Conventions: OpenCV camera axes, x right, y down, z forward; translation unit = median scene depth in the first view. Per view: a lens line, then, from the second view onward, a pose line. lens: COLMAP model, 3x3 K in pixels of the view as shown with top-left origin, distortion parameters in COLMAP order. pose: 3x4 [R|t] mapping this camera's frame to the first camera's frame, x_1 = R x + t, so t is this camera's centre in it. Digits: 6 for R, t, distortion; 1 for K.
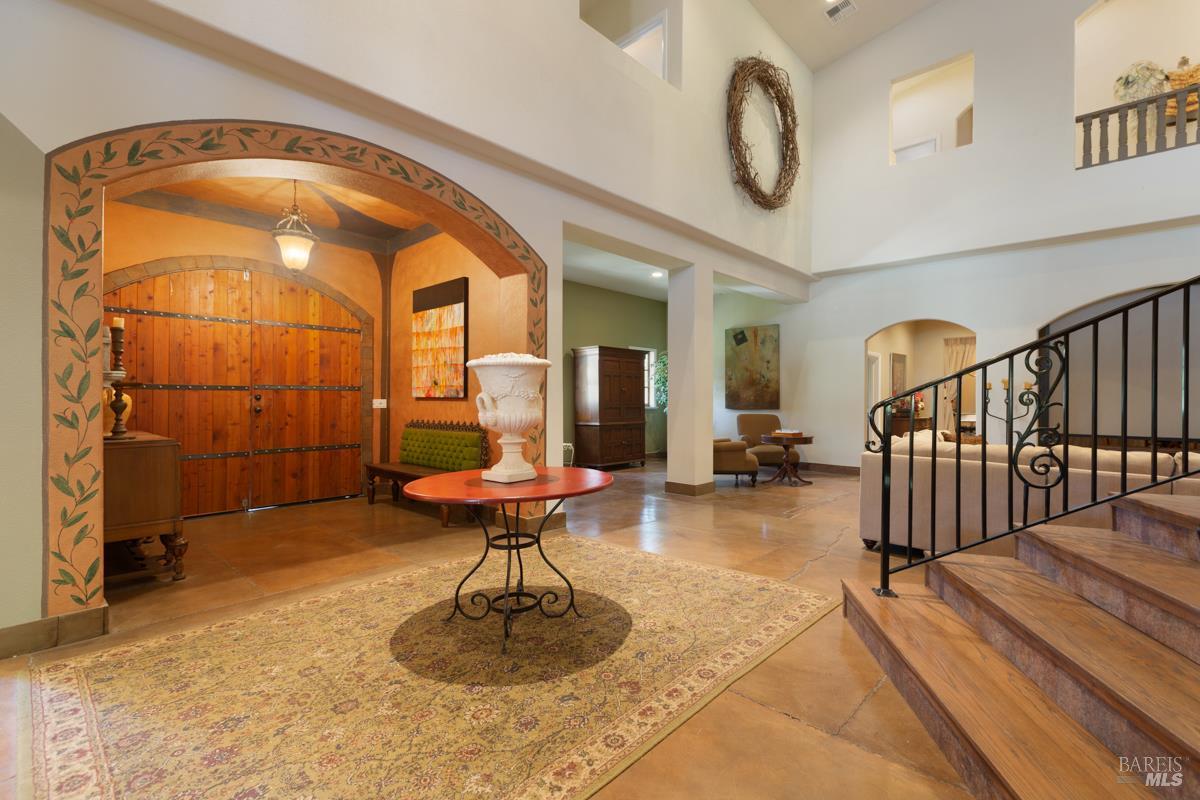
lens RADIAL K [[542.9, 0, 603.9], [0, 542.9, 397.7], [0, 0, 1]] dist [-0.000373, -0.001283]
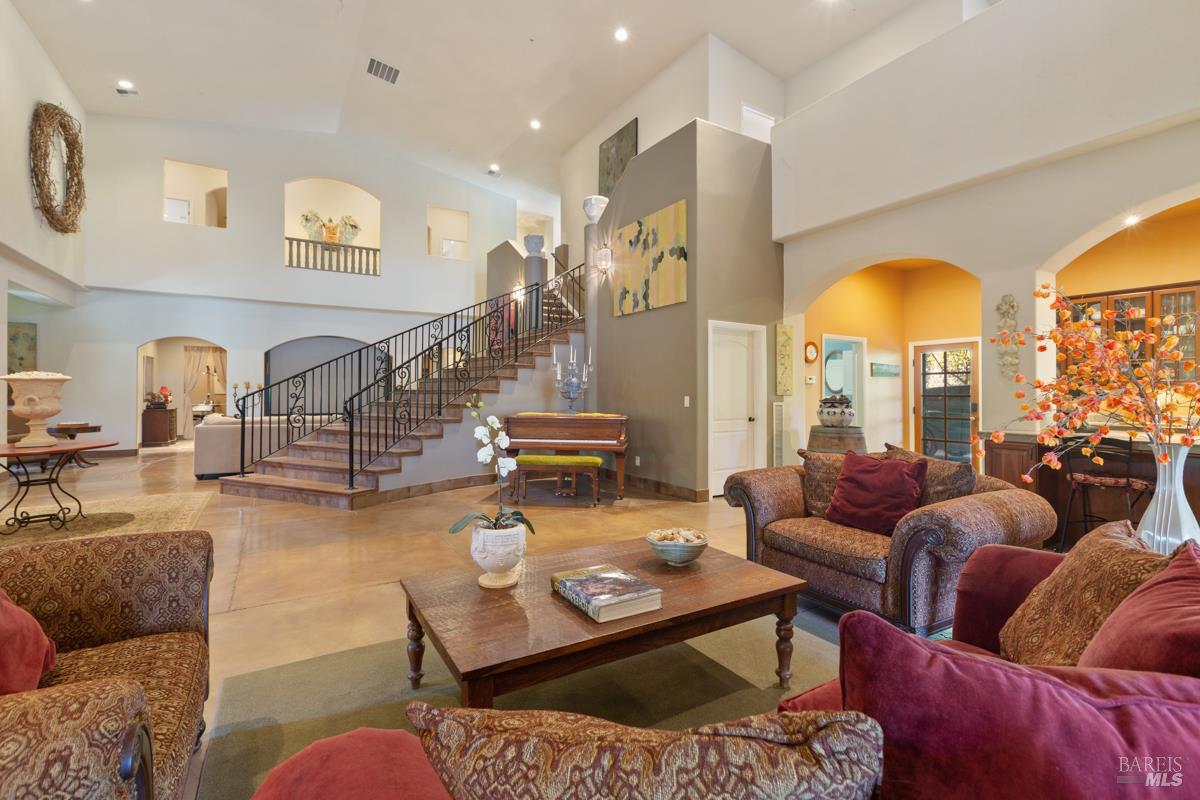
lens RADIAL K [[542.9, 0, 603.1], [0, 542.9, 391.8], [0, 0, 1]] dist [-0.000373, -0.001283]
pose [[0.272184, -0.002367, 0.962242, -0.502858], [-0.000632, 0.999996, 0.002638, -0.008704], [-0.962245, -0.001327, 0.272182, -0.440990]]
